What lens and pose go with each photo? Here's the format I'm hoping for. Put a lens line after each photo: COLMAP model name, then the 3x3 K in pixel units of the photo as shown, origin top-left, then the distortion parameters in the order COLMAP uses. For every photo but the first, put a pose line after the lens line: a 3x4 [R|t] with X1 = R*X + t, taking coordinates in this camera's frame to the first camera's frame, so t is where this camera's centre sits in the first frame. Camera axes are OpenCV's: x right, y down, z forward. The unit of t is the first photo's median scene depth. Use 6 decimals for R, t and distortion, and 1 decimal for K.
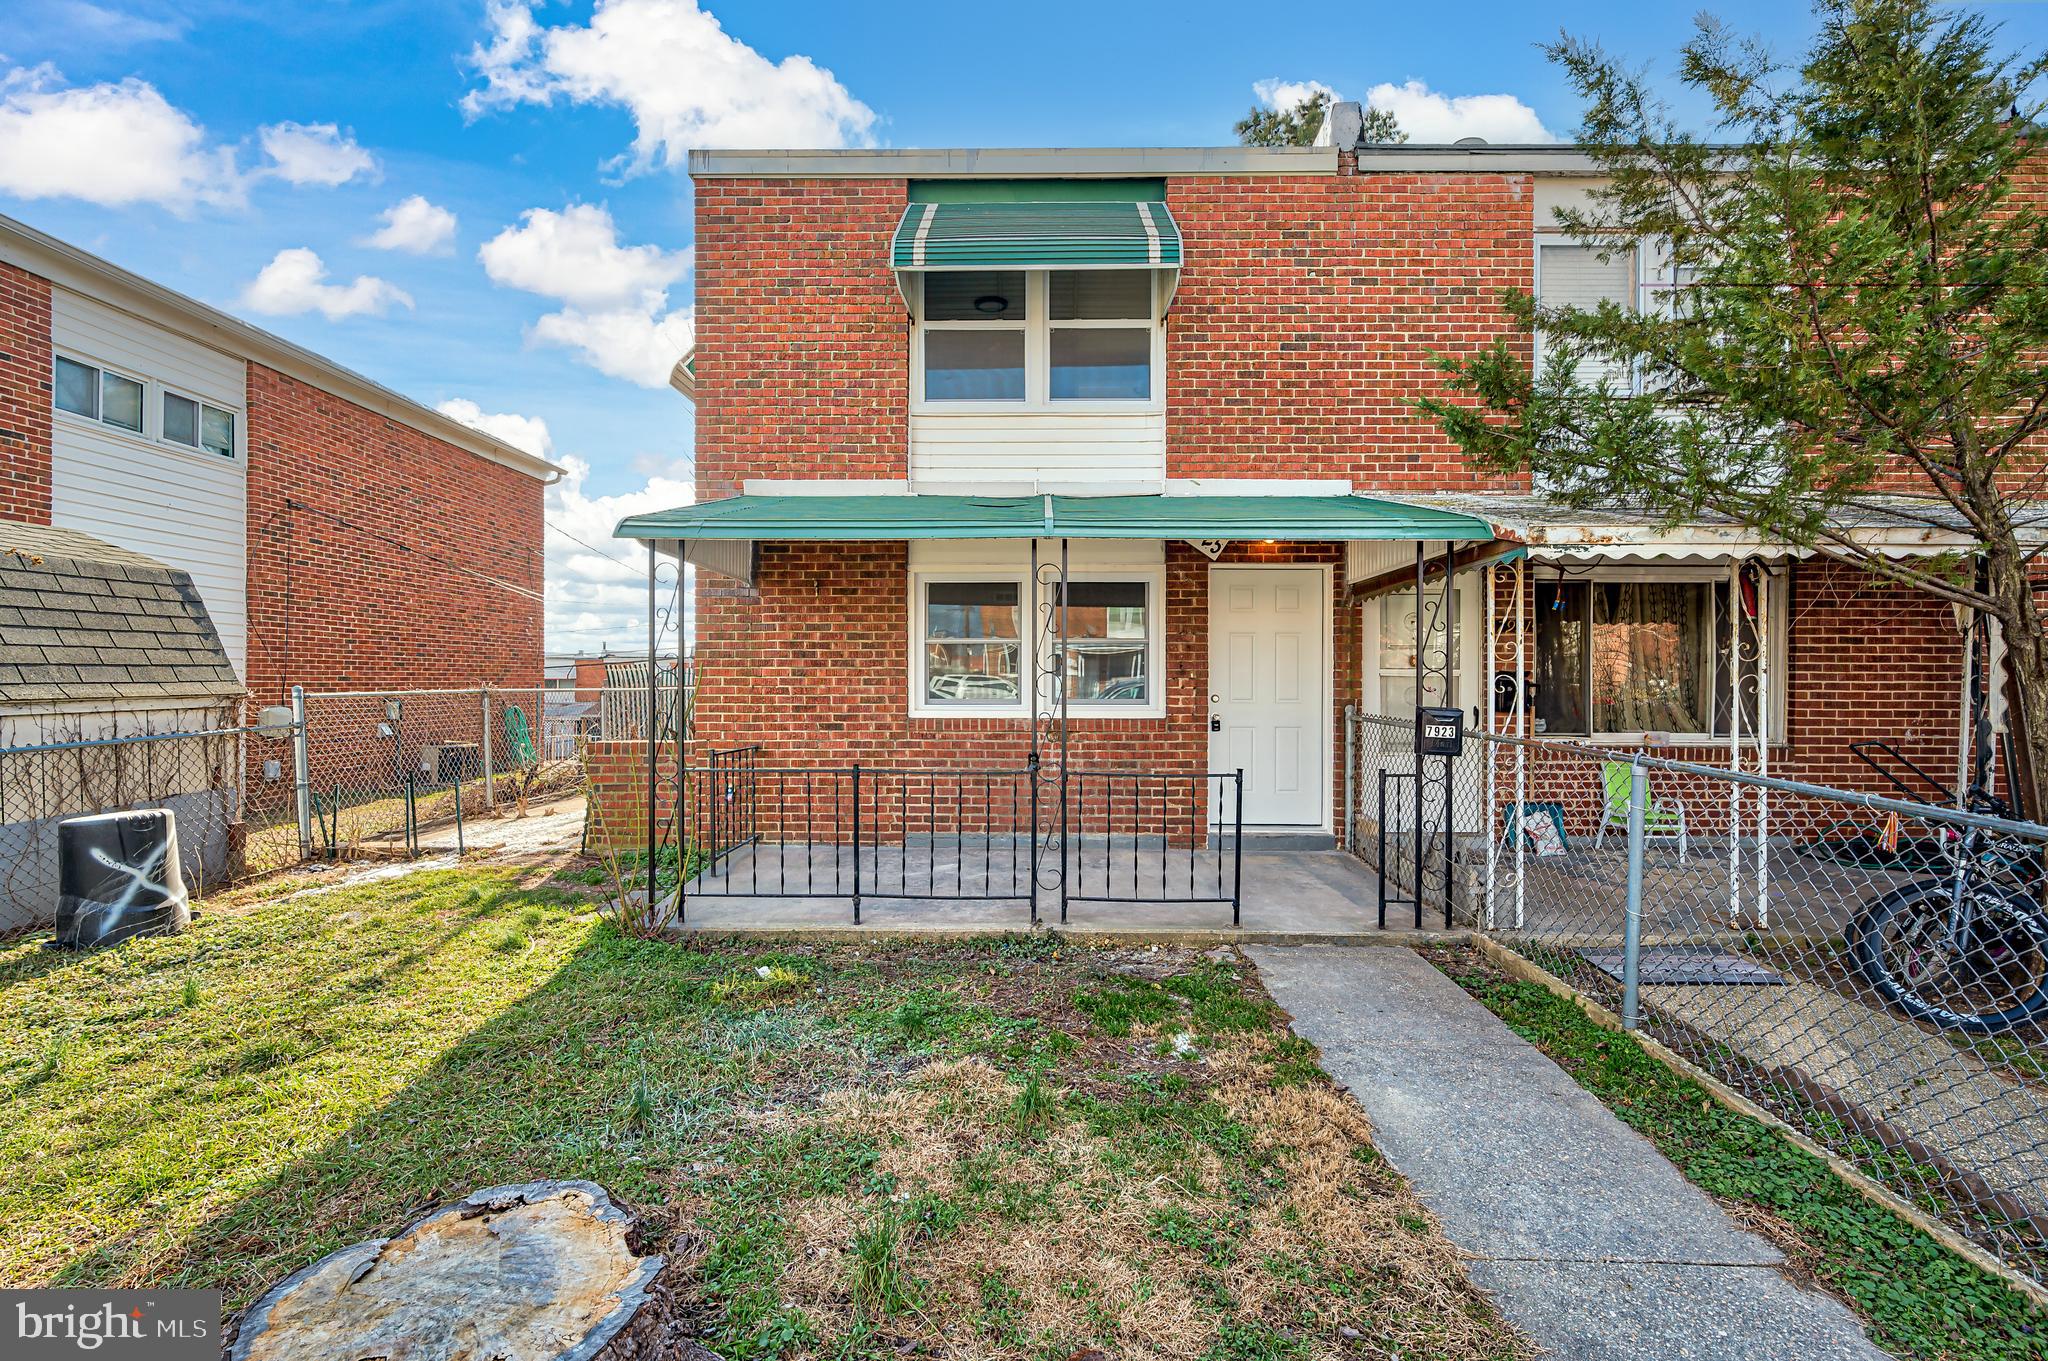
lens RADIAL K [[902.7, 0, 1035.7], [0, 902.7, 676.1], [0, 0, 1]] dist [-0.001394, -0.000669]
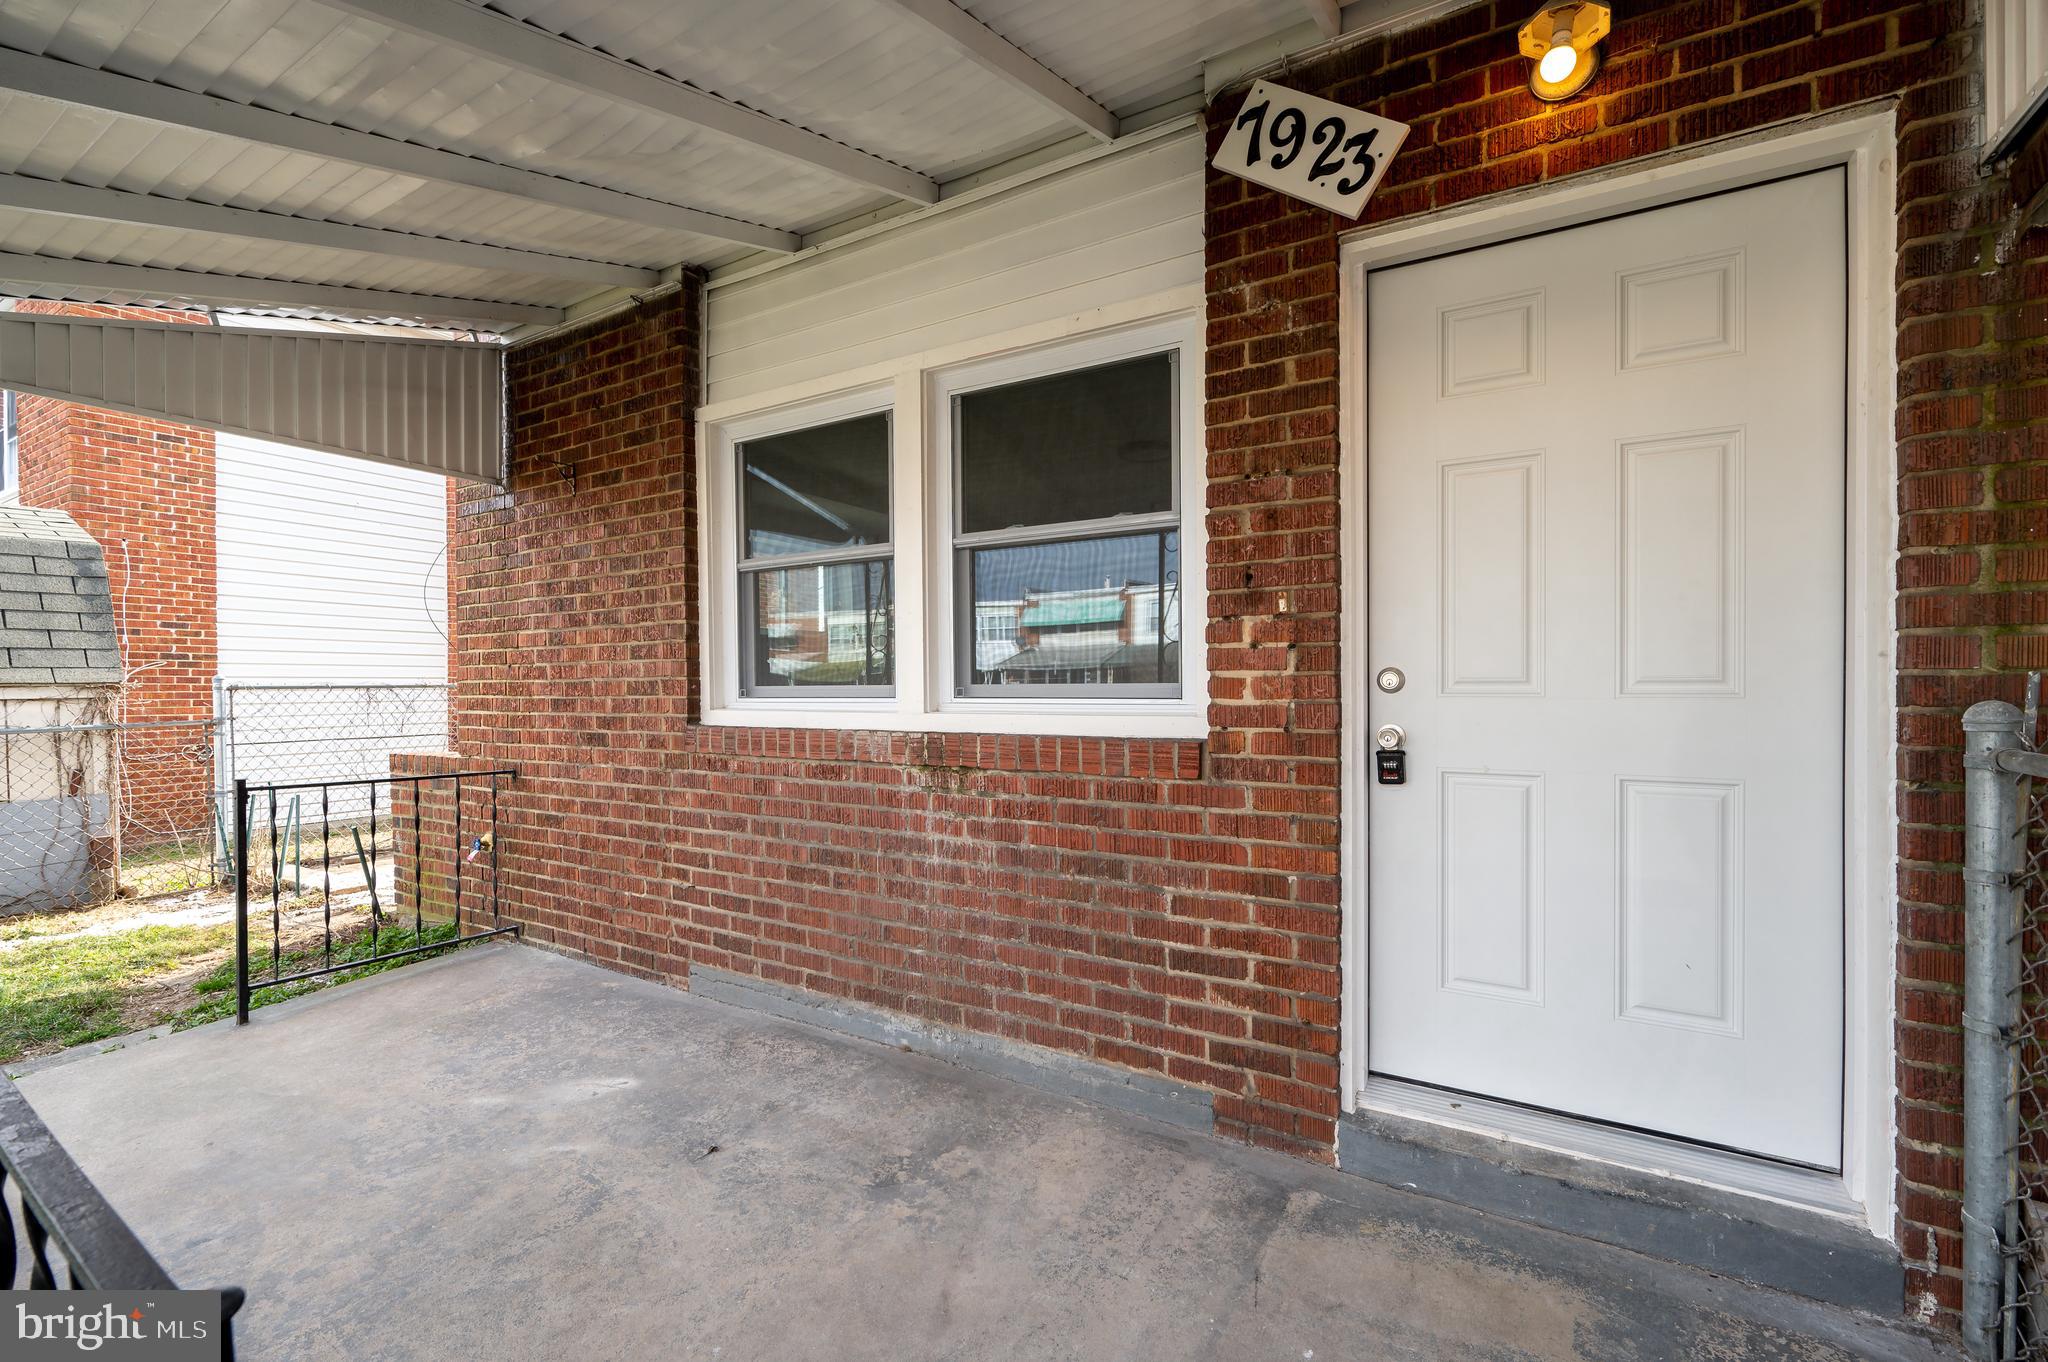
lens RADIAL K [[862.5, 0, 1034.2], [0, 862.5, 692.0], [0, 0, 1]] dist [-0.000493, -0.000208]
pose [[0.864277, -0.002155, -0.503011, 0.249094], [0.007523, 0.999934, 0.008640, 0.026074], [0.502960, -0.011252, 0.864237, 0.694562]]
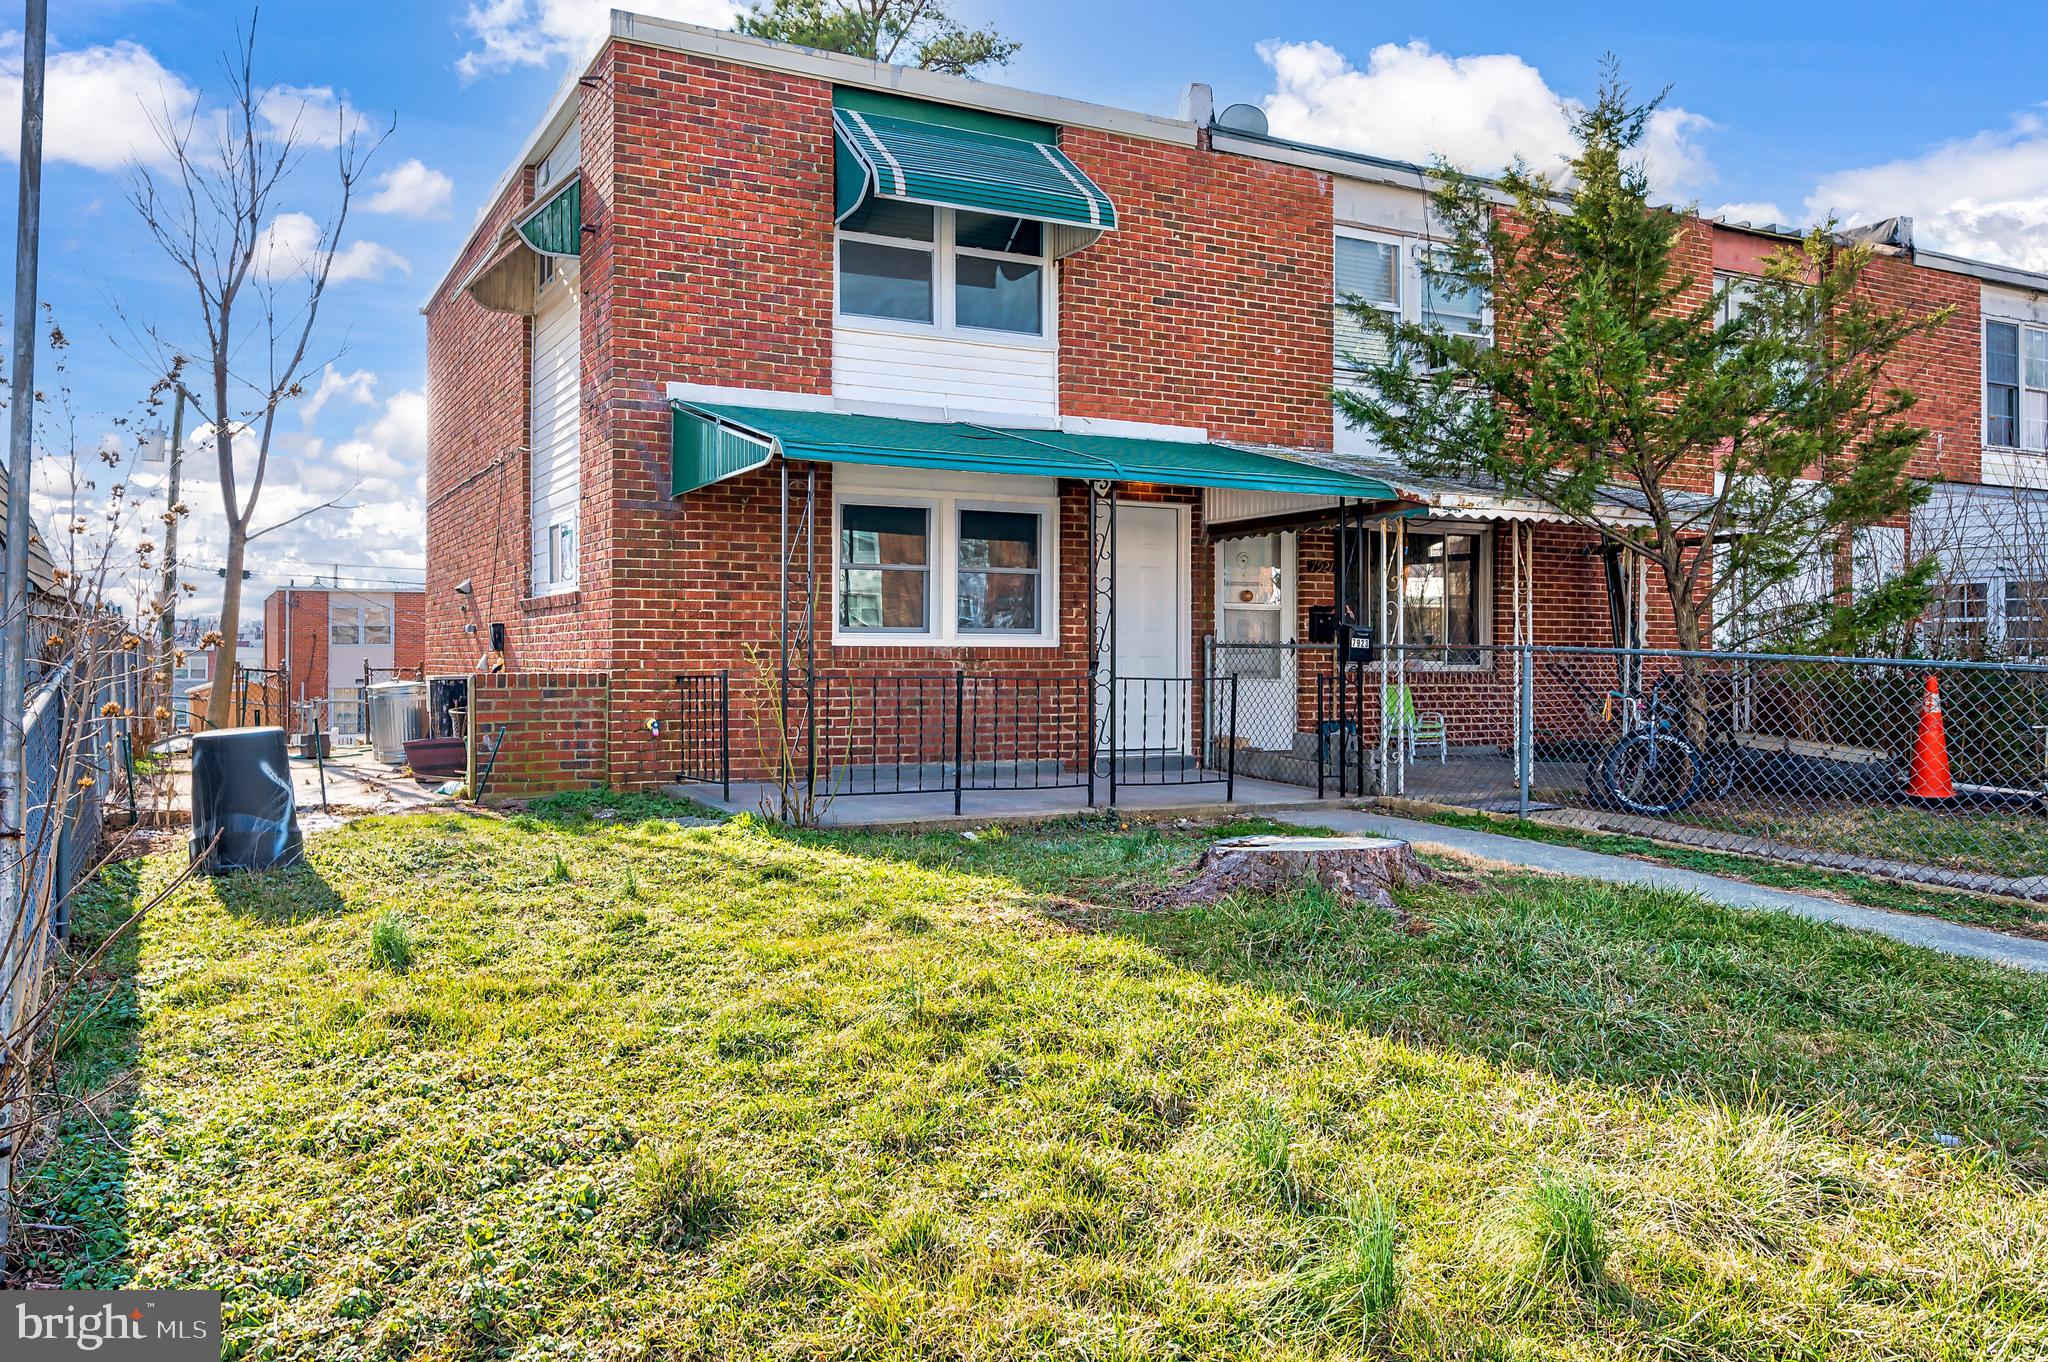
lens RADIAL K [[1512.9, 0, 934.6], [0, 1512.9, 622.8], [0, 0, 1]] dist [0.003406, 0.000580]
pose [[0.886350, 0.010717, 0.462892, -0.784859], [-0.001734, 0.999802, -0.019826, 0.053795], [-0.463012, 0.016770, 0.886193, -0.464457]]
